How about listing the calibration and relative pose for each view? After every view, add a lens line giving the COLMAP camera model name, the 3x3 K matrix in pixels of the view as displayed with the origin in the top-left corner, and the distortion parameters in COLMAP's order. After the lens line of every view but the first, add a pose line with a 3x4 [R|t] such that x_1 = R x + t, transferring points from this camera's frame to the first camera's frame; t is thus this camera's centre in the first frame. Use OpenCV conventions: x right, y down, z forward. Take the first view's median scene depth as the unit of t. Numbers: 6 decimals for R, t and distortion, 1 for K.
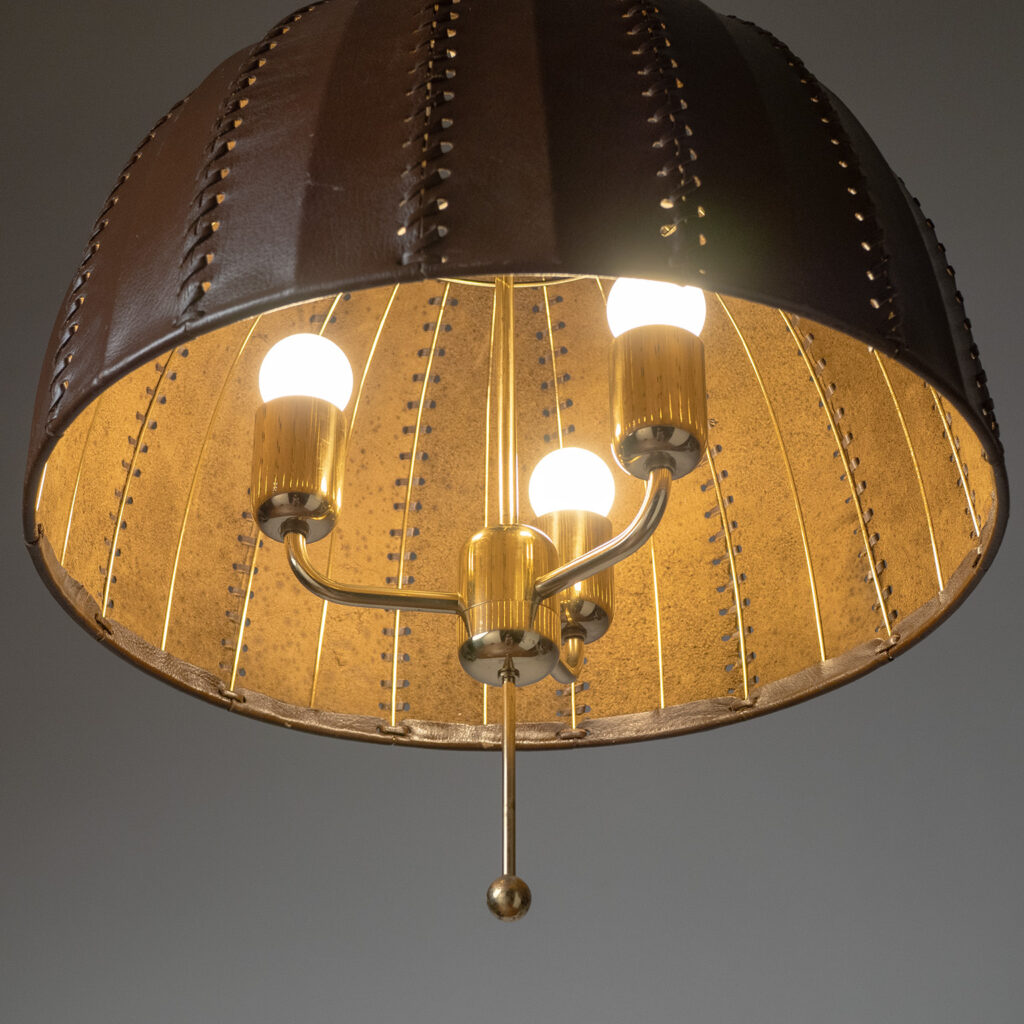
lens RADIAL K [[2124.4, 0, 499.3], [0, 2124.4, 510.4], [0, 0, 1]] dist [-0.034456, -0.002465]
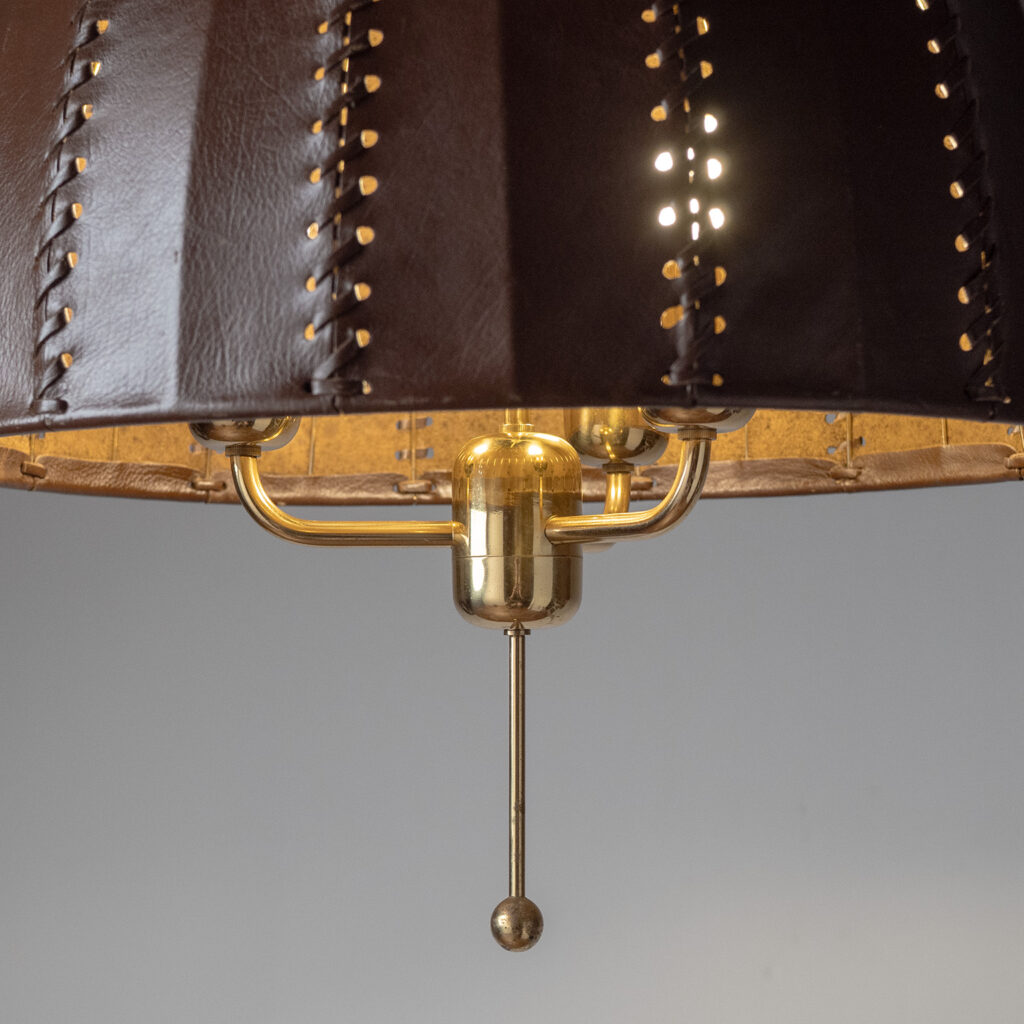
lens RADIAL K [[2567.4, 0, 512.0], [0, 2567.4, 512.0], [0, 0, 1]] dist [-0.099874, 0.020513]
pose [[0.996804, -0.006854, -0.079593, 0.080352], [0.042035, 0.892239, 0.449603, -0.401474], [0.067934, -0.451512, 0.889675, 0.153950]]
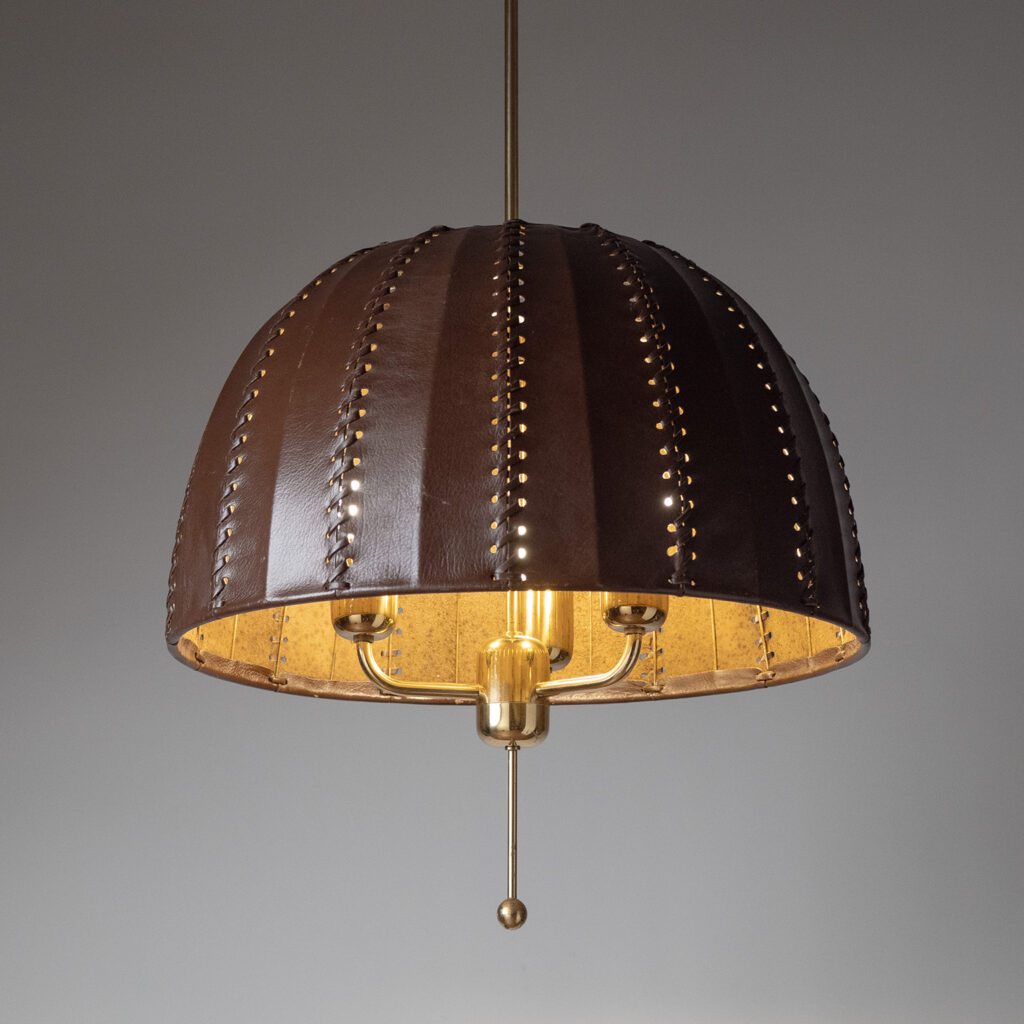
lens RADIAL K [[2284.6, 0, 512.0], [0, 2284.6, 512.0], [0, 0, 1]] dist [-0.047529, -0.184194]
pose [[0.990745, 0.036262, 0.130800, -0.202697], [-0.072629, 0.955719, 0.285176, -0.511657], [-0.114667, -0.292037, 0.949508, -0.409559]]
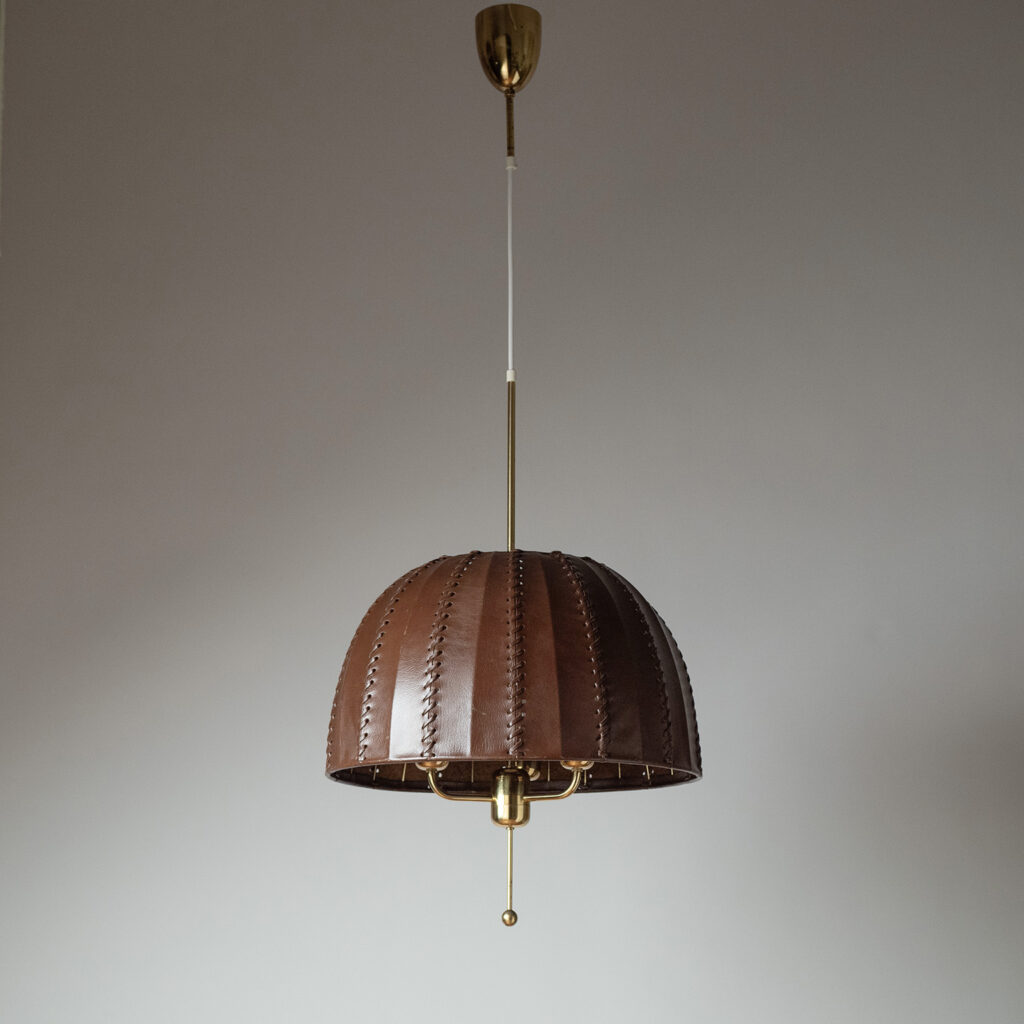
lens RADIAL K [[2124.4, 0, 499.3], [0, 2124.4, 510.4], [0, 0, 1]] dist [-0.034456, -0.002465]
pose [[0.985686, 0.046992, 0.161910, -0.457512], [-0.093559, 0.951385, 0.293451, -1.077740], [-0.140249, -0.304399, 0.942163, -1.375210]]
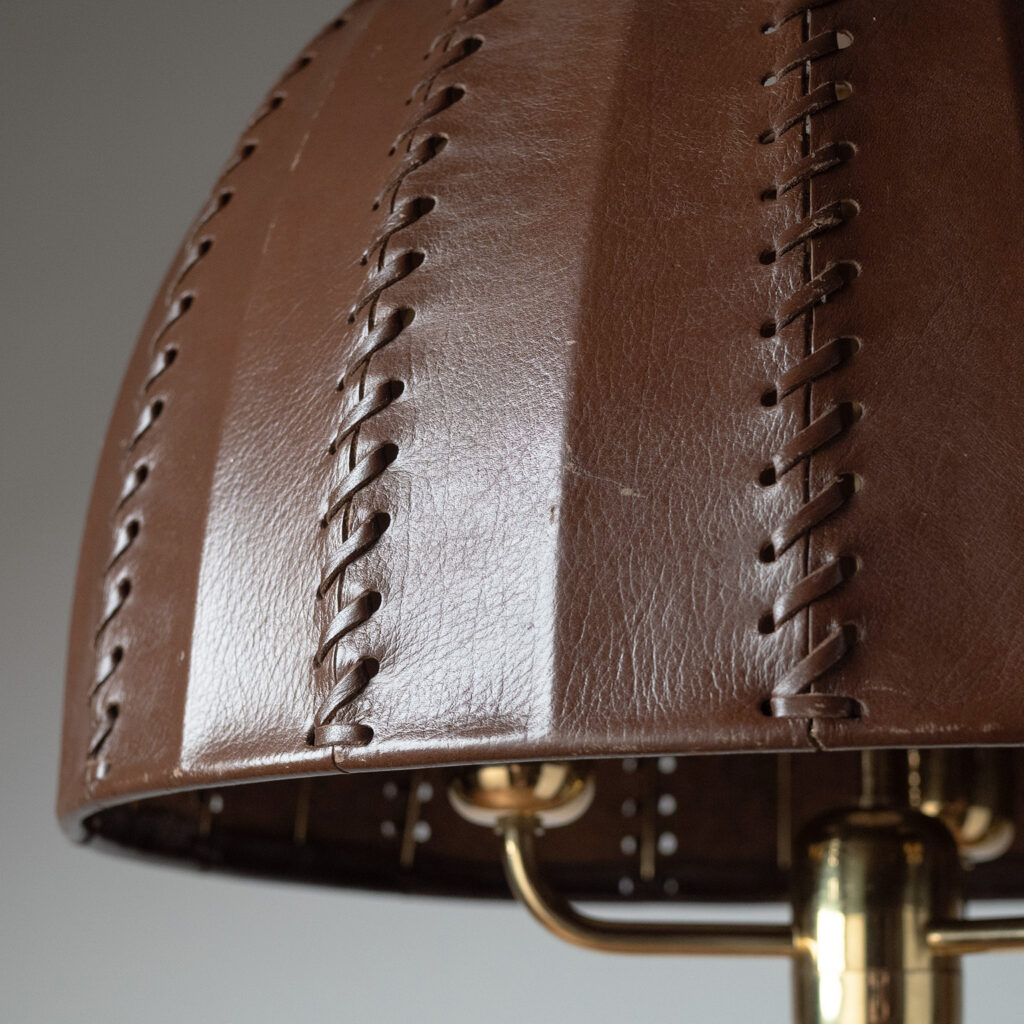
lens RADIAL K [[2291.6, 0, 587.3], [0, 2291.6, 483.9], [0, 0, 1]] dist [-0.063285, -0.268251]
pose [[0.999658, 0.006117, -0.025418, -0.062933], [0.001013, 0.962450, 0.271457, -0.259872], [0.026124, -0.271390, 0.962115, 0.420959]]
